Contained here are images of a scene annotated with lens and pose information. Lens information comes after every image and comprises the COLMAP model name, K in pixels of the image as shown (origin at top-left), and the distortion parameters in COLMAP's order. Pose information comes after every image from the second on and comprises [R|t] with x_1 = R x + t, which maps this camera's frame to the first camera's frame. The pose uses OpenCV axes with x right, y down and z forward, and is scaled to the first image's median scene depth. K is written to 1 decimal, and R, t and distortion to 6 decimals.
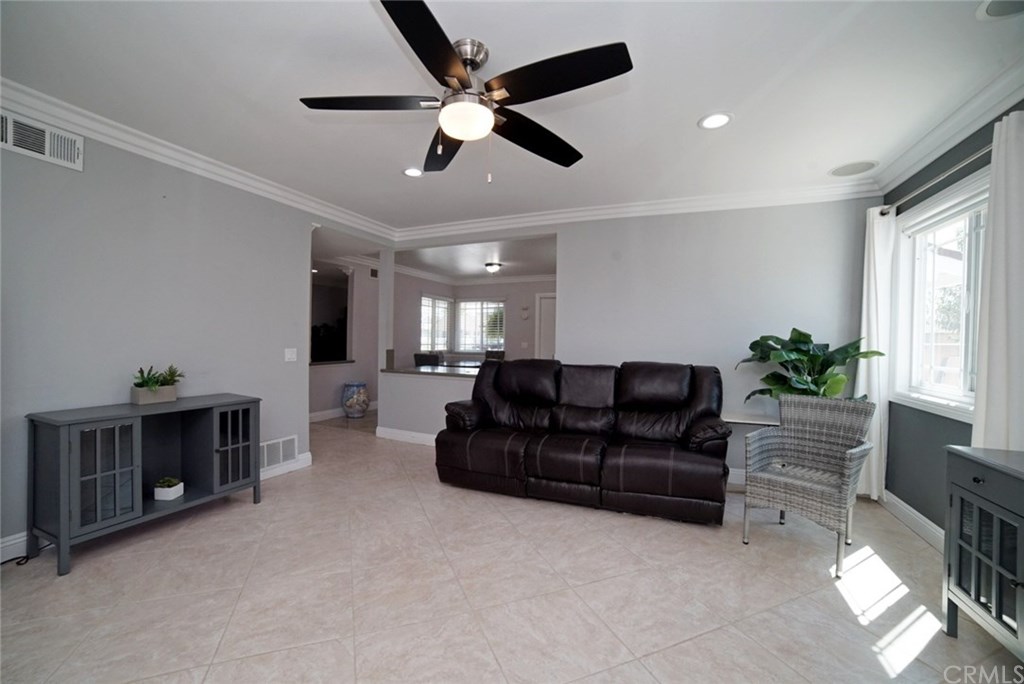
lens RADIAL K [[414.9, 0, 506.9], [0, 414.9, 342.1], [0, 0, 1]] dist [-0.106458, 0.038074]
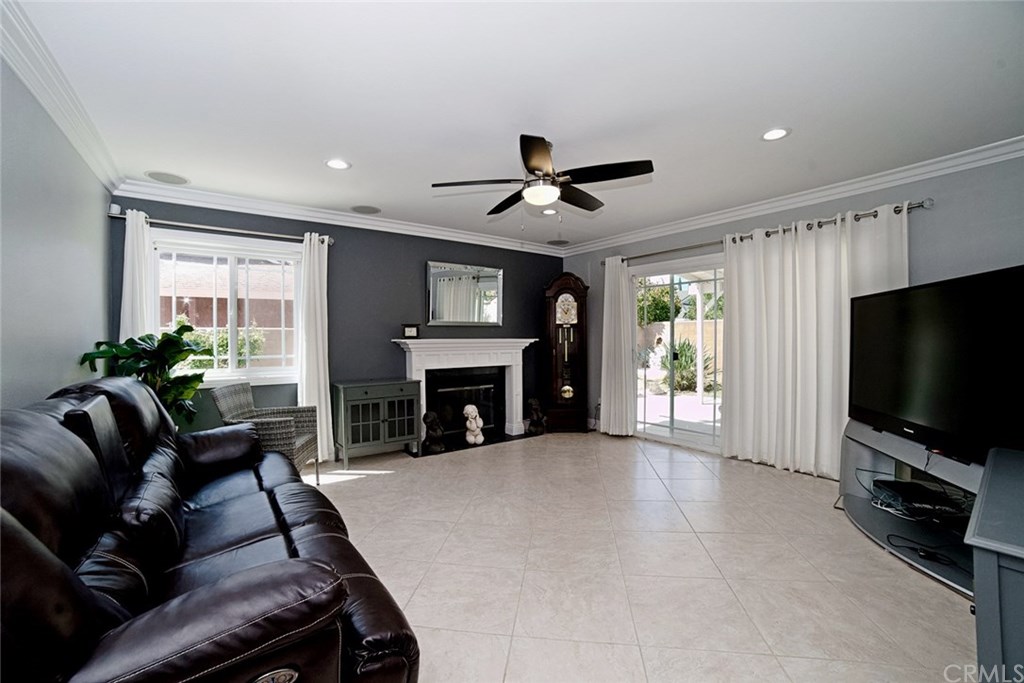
lens RADIAL K [[414.9, 0, 506.9], [0, 414.9, 341.6], [0, 0, 1]] dist [-0.106458, 0.038074]
pose [[-0.863682, -0.013291, 0.503862, -0.729900], [-0.001802, 0.999727, 0.023282, -0.025764], [-0.504034, 0.019200, -0.863470, 2.292586]]
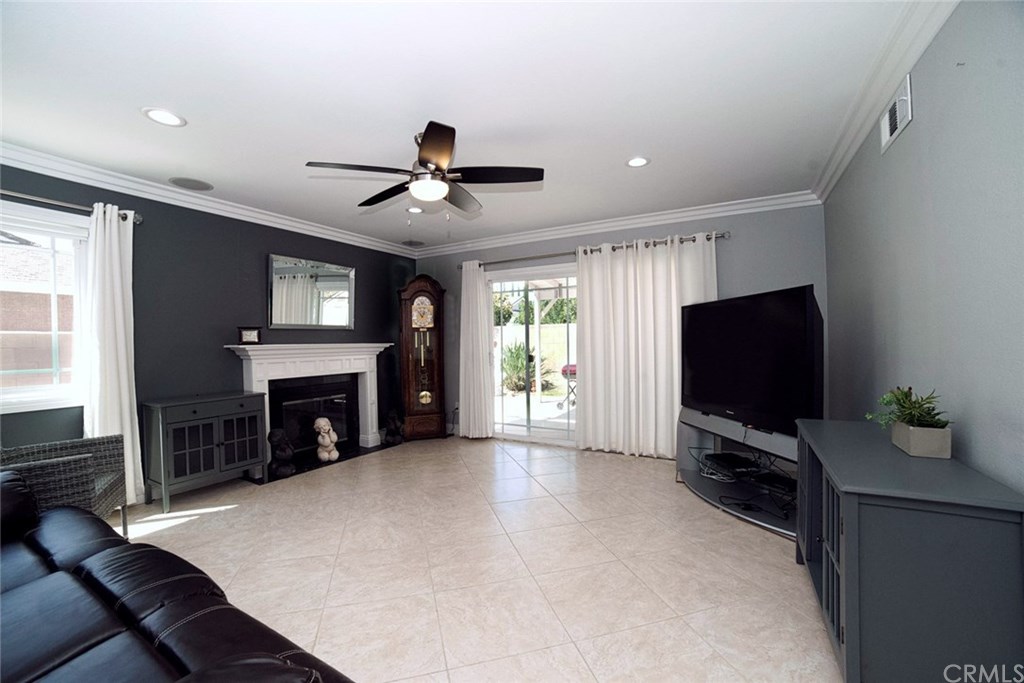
lens RADIAL K [[414.9, 0, 506.9], [0, 414.9, 341.6], [0, 0, 1]] dist [-0.106458, 0.038074]
pose [[-0.993035, -0.000989, 0.117818, -0.513427], [0.000438, 0.999927, 0.012086, -0.020716], [-0.117821, 0.012054, -0.992962, 2.299301]]
